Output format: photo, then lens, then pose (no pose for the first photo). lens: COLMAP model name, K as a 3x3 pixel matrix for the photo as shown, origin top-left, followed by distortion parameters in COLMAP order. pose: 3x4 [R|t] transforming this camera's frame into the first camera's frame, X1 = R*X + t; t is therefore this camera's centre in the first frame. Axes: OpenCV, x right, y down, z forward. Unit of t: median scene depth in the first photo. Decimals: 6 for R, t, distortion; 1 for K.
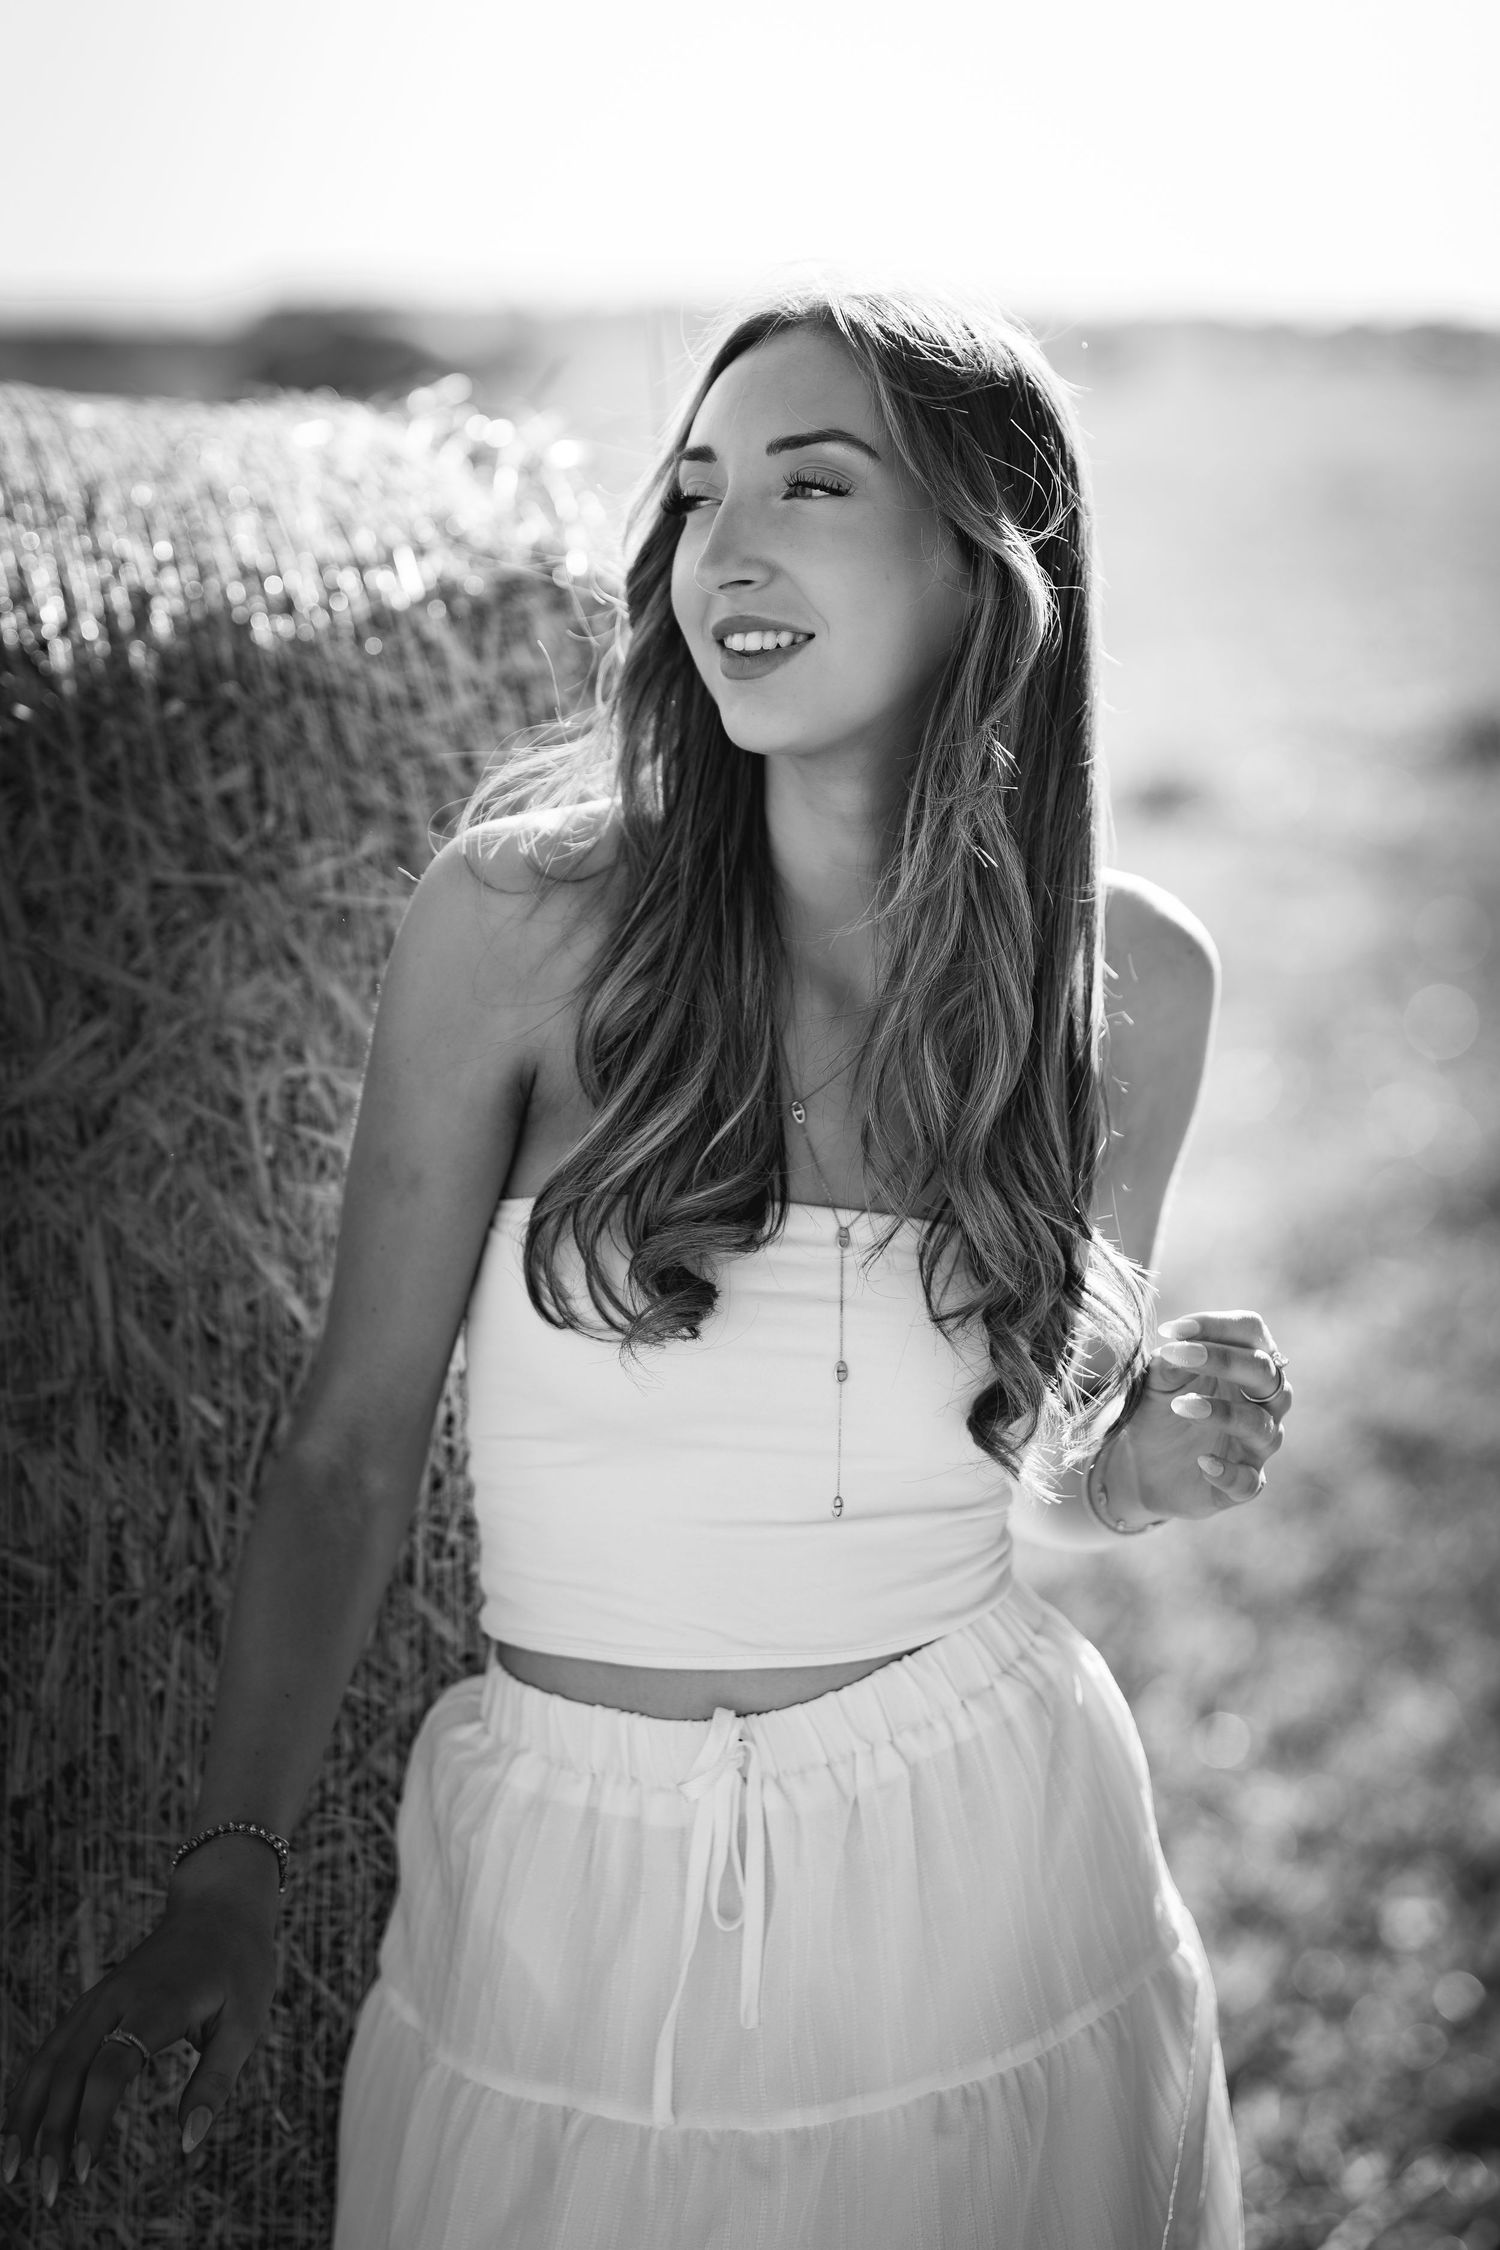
lens RADIAL K [[3966.6, 0, 750.0], [0, 3966.6, 1125.0], [0, 0, 1]] dist [0.136616, -0.008450]
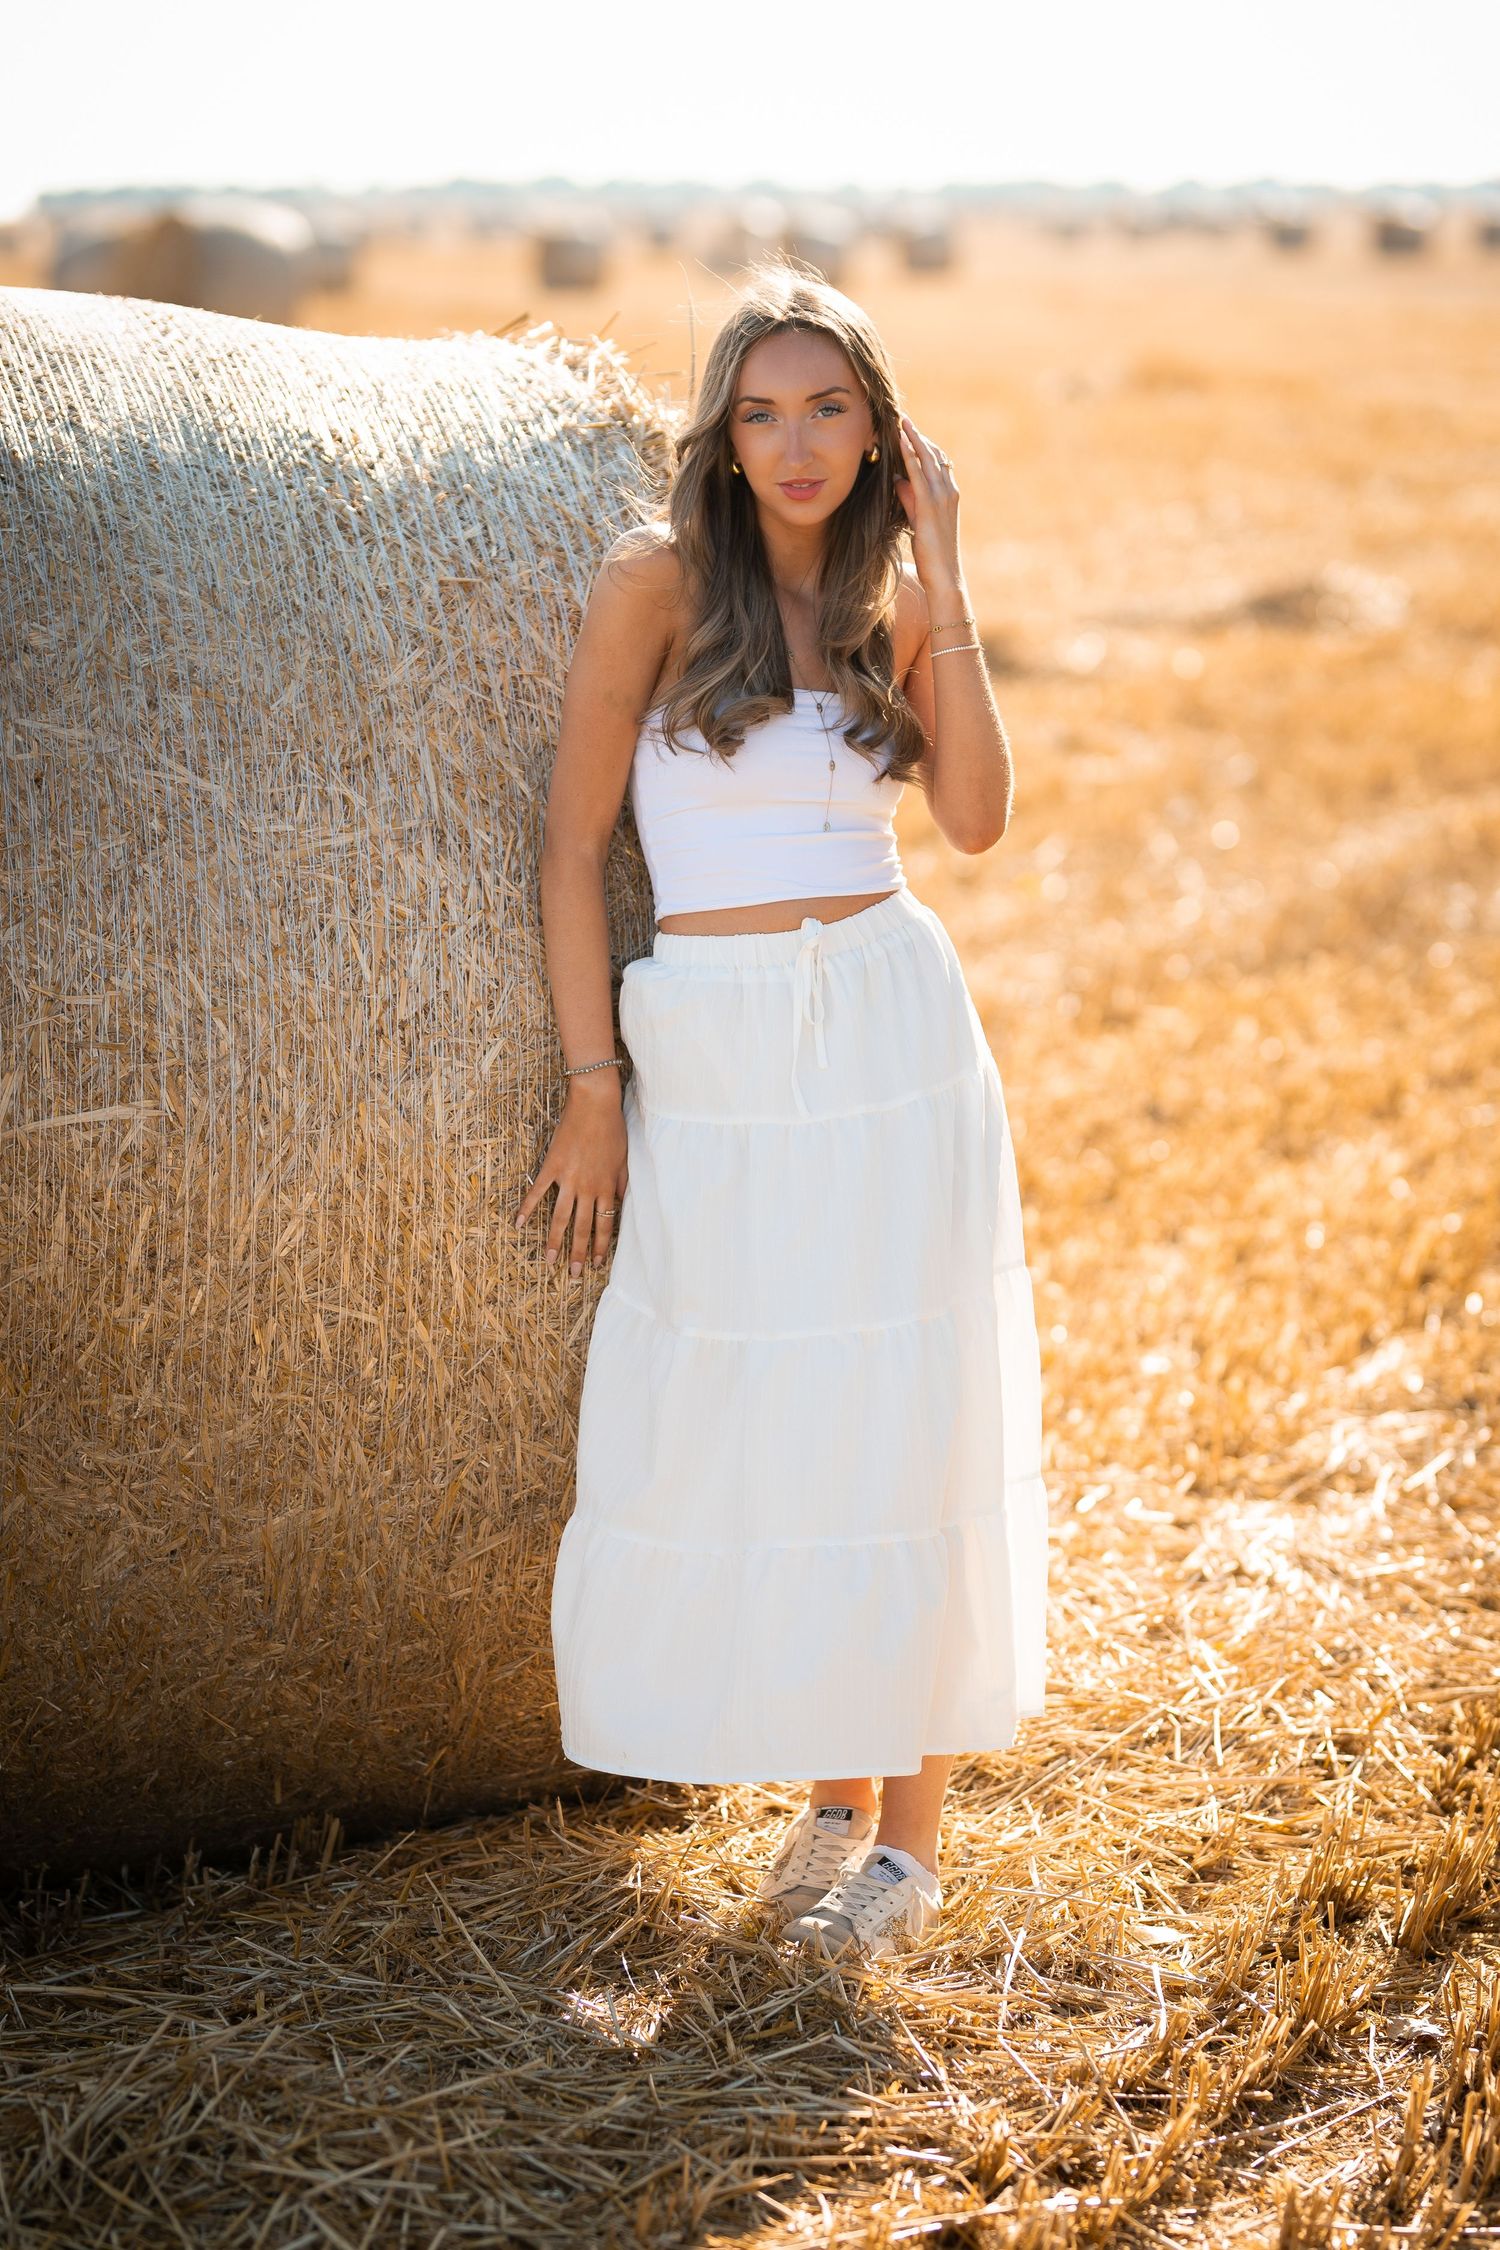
lens RADIAL K [[5584.0, 0, 803.0], [0, 5584.0, 1123.1], [0, 0, 1]] dist [0.144494, -0.611275]
pose [[0.997557, -0.025450, 0.065056, -0.158994], [0.027028, 0.999359, -0.023483, 0.282802], [-0.064417, 0.025184, 0.997605, -1.812008]]
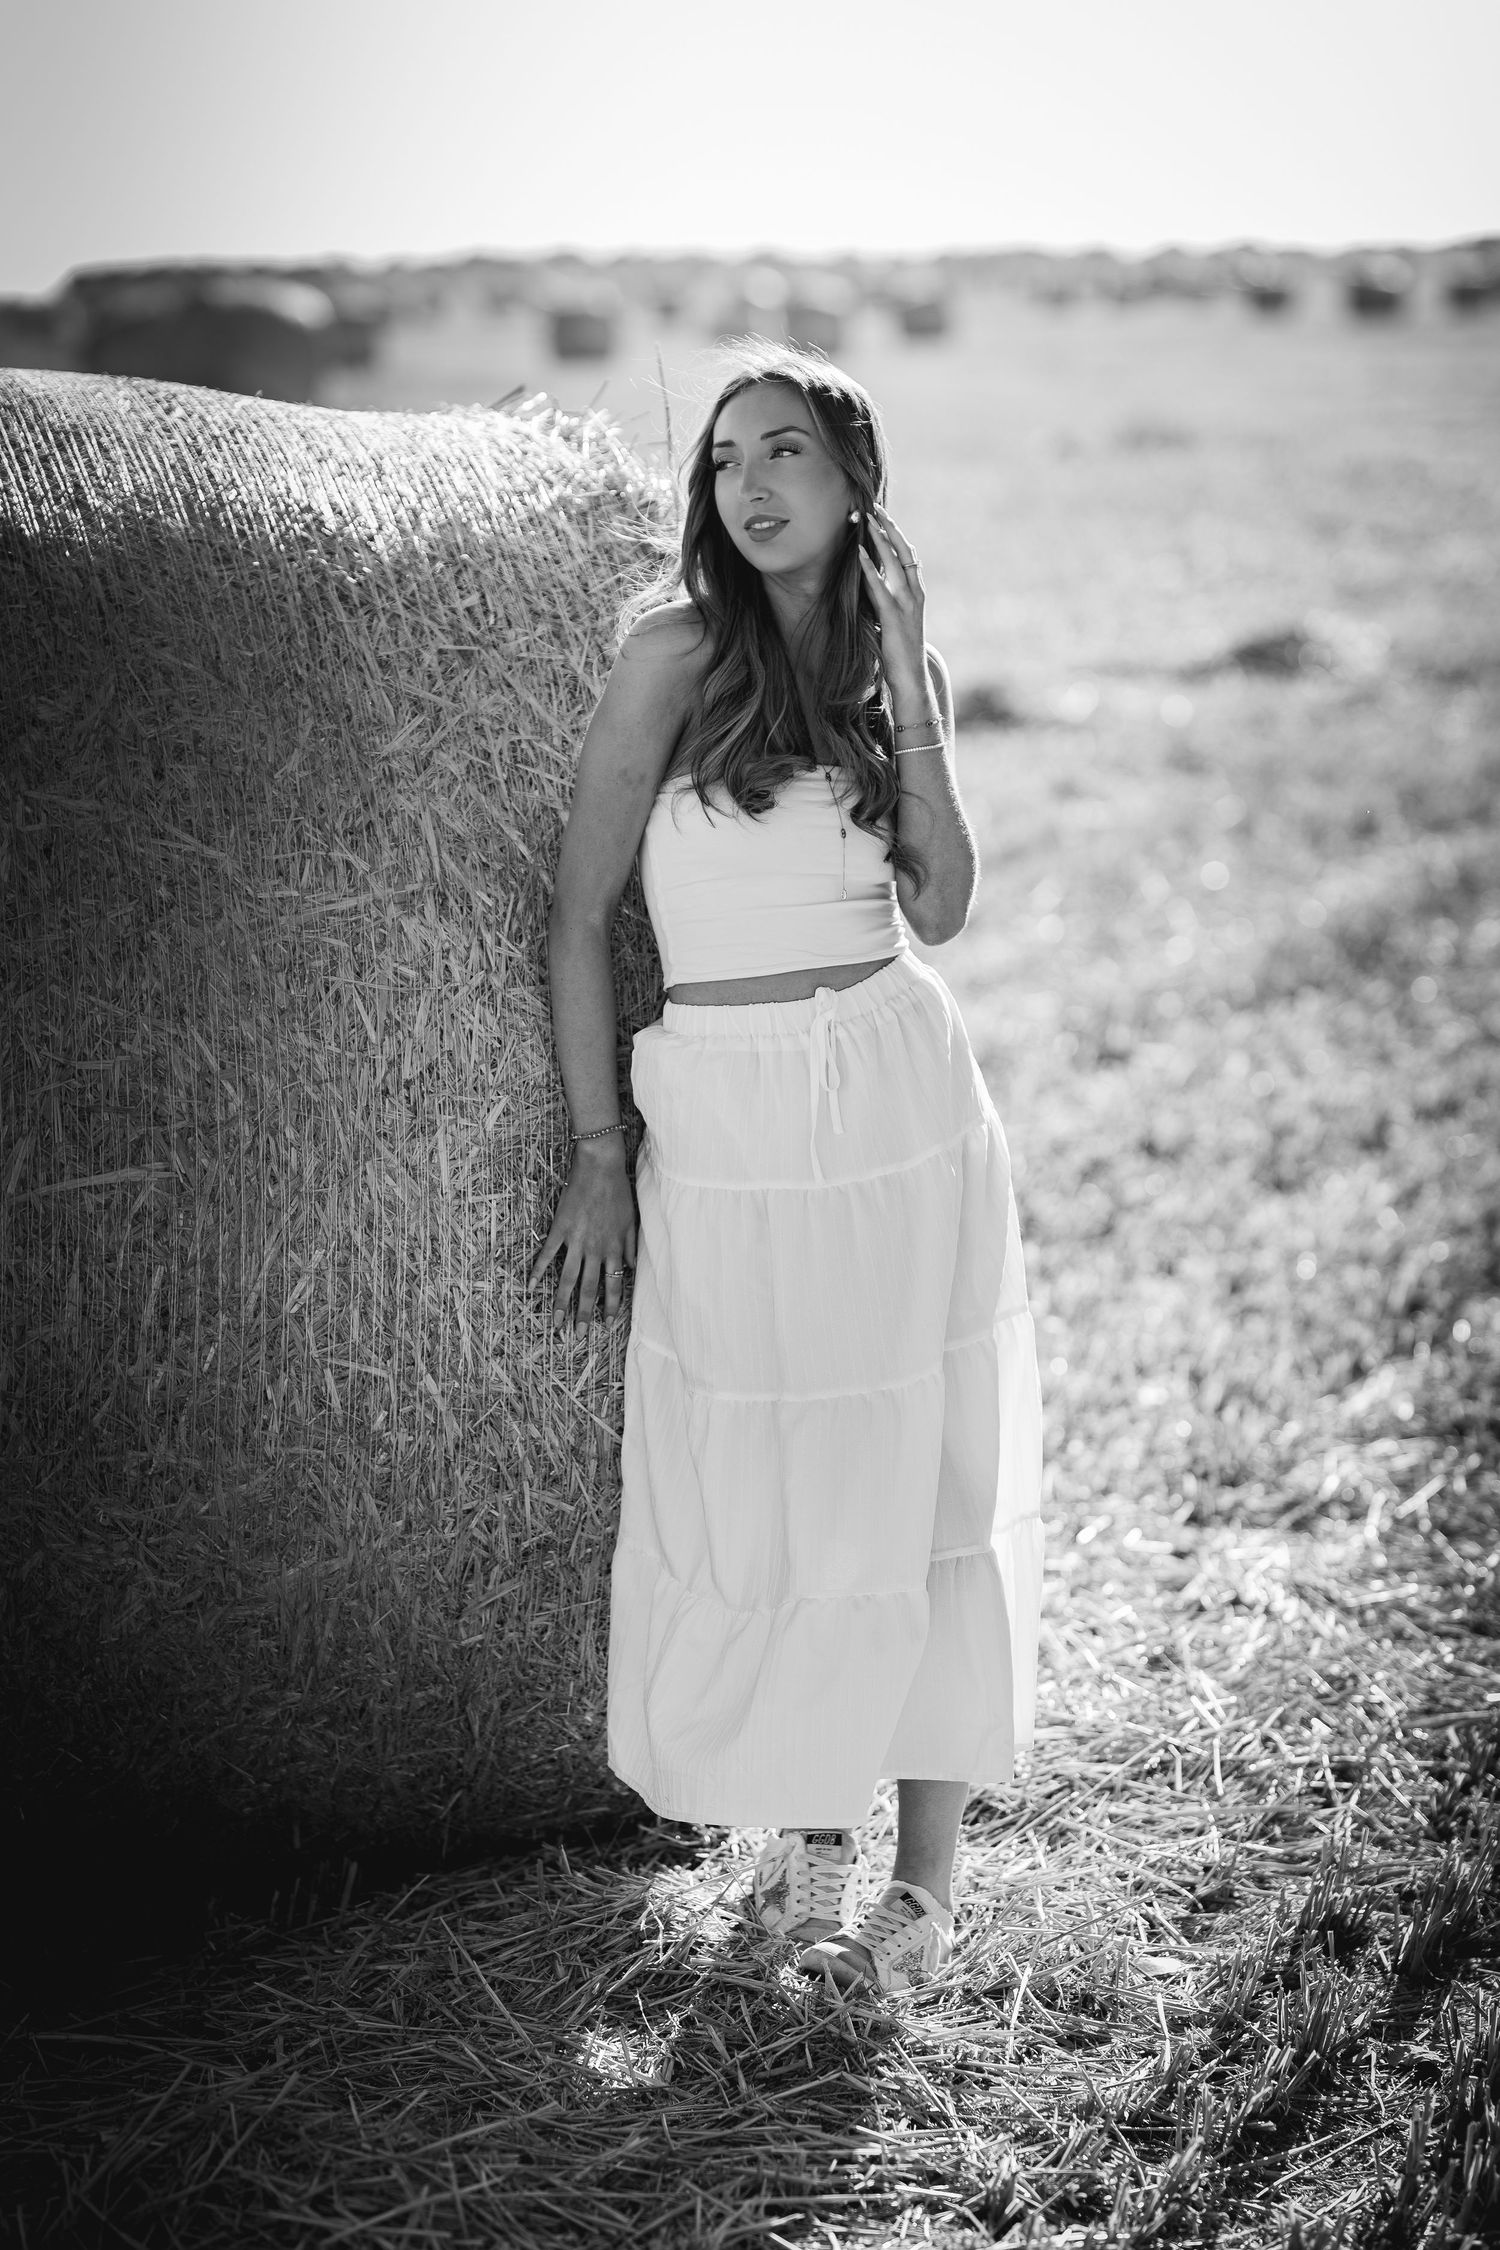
lens RADIAL K [[5508.8, 0, 750.0], [0, 5508.8, 1125.0], [0, 0, 1]] dist [0.080224, 0.301470]
pose [[0.997672, -0.038006, 0.056624, -0.161508], [0.039965, 0.998627, -0.033867, 0.285605], [-0.055259, 0.036051, 0.997821, -1.826421]]
